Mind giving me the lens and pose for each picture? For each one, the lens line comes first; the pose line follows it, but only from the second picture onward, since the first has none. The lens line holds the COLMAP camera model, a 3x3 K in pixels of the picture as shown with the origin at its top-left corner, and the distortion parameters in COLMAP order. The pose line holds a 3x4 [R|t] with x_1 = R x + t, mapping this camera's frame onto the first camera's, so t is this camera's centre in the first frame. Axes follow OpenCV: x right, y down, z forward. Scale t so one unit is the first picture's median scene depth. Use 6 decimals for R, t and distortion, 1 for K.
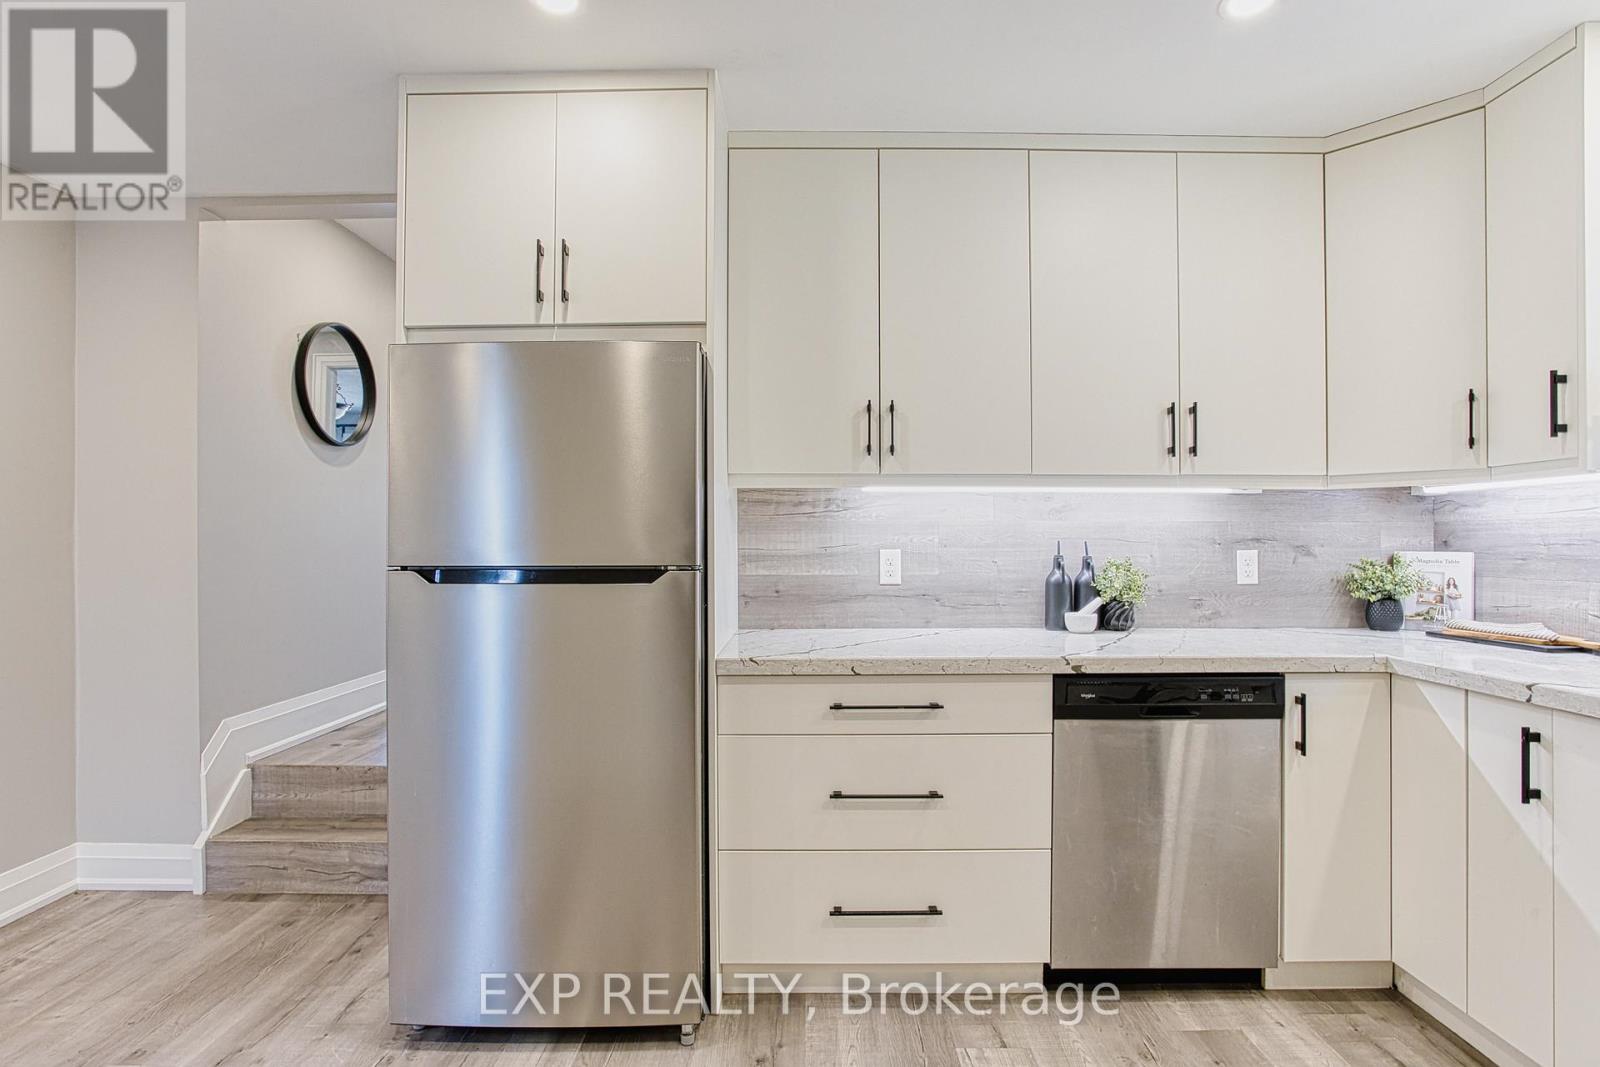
lens RADIAL K [[780.0, 0, 801.8], [0, 780.0, 539.8], [0, 0, 1]] dist [-0.061211, 0.030078]
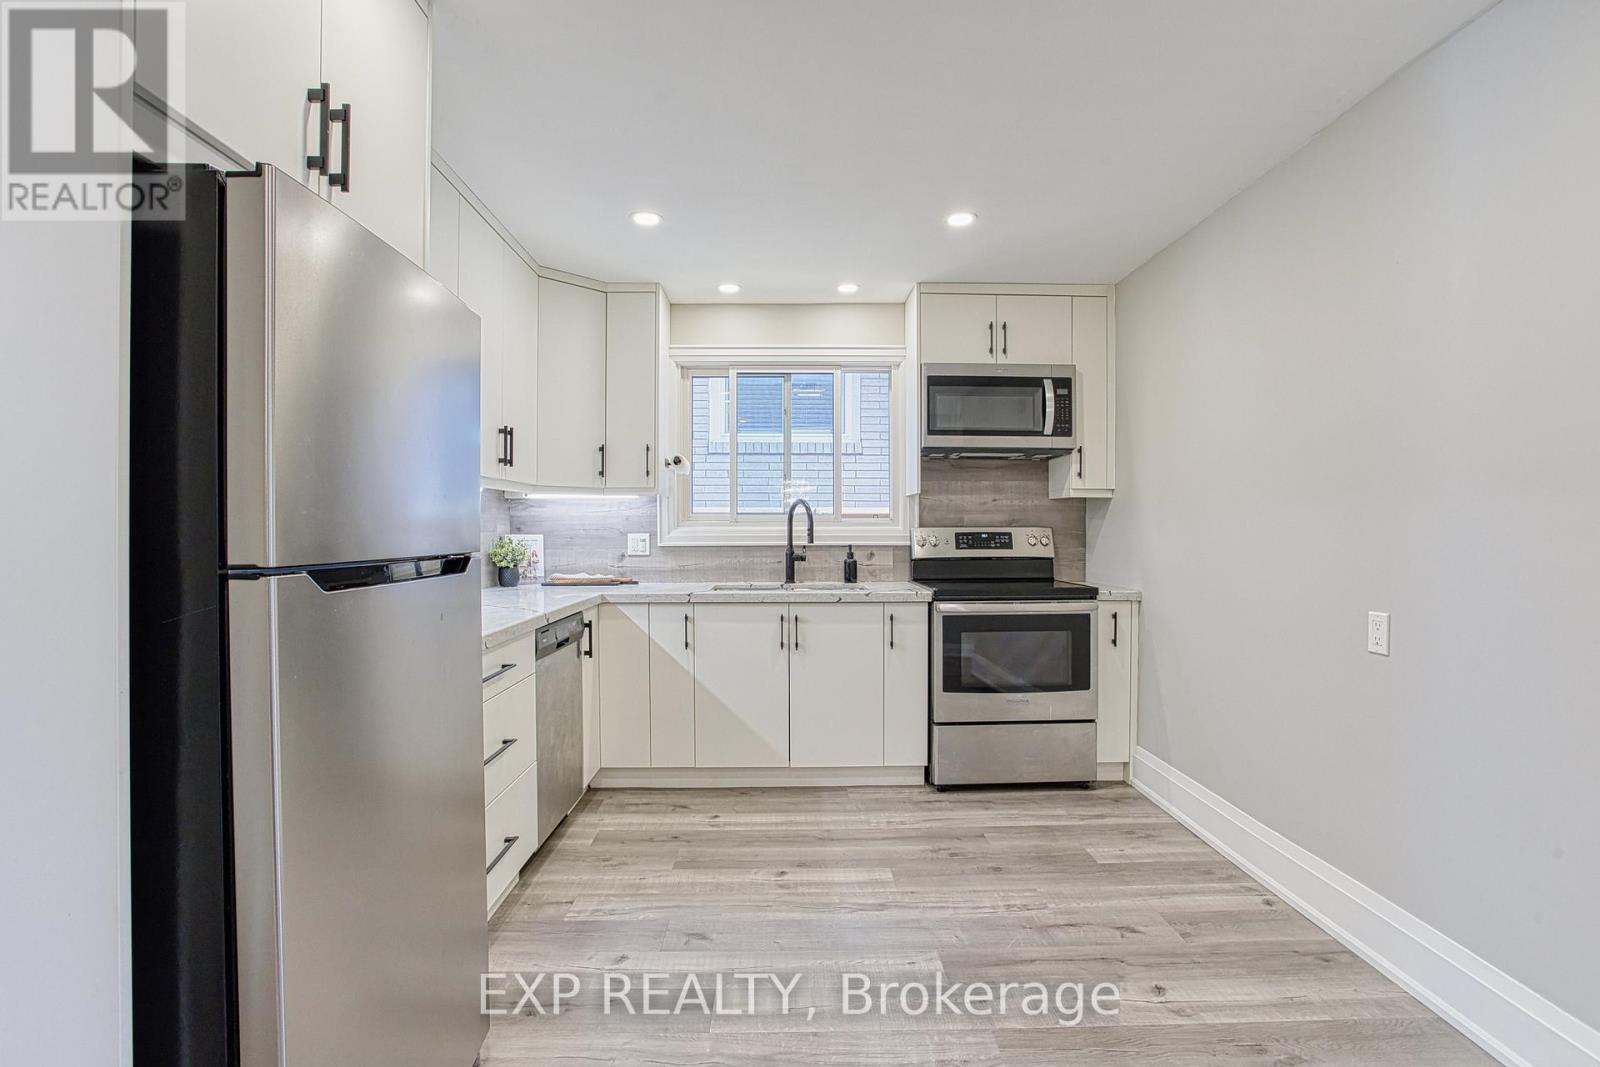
lens RADIAL K [[776.7, 0, 797.5], [0, 776.7, 532.1], [0, 0, 1]] dist [-0.062960, 0.029764]
pose [[-0.027205, -0.002742, 0.999626, -0.879633], [-0.003072, 0.999992, 0.002660, 0.004814], [-0.999625, -0.002998, -0.027213, 0.516329]]
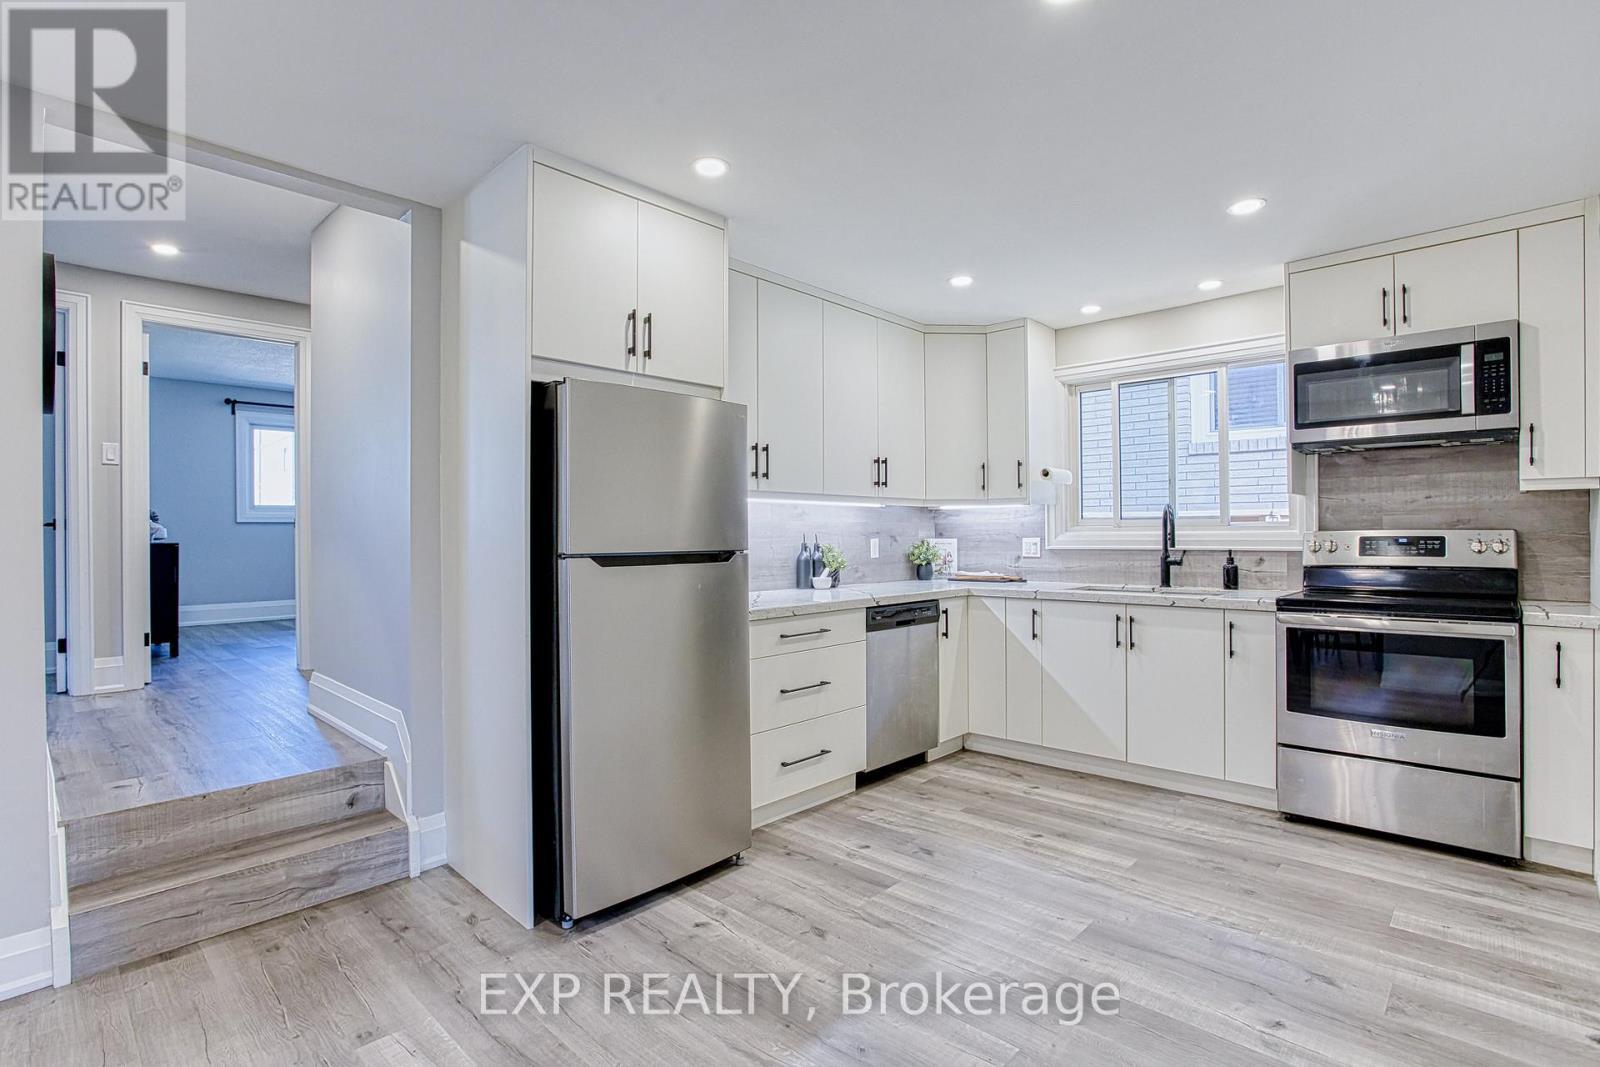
lens RADIAL K [[776.7, 0, 797.5], [0, 776.7, 532.1], [0, 0, 1]] dist [-0.062960, 0.029764]
pose [[0.682433, -0.000980, 0.730947, -0.971107], [0.002260, 0.999997, -0.000769, -0.000743], [-0.730944, 0.002176, 0.682434, -0.104832]]
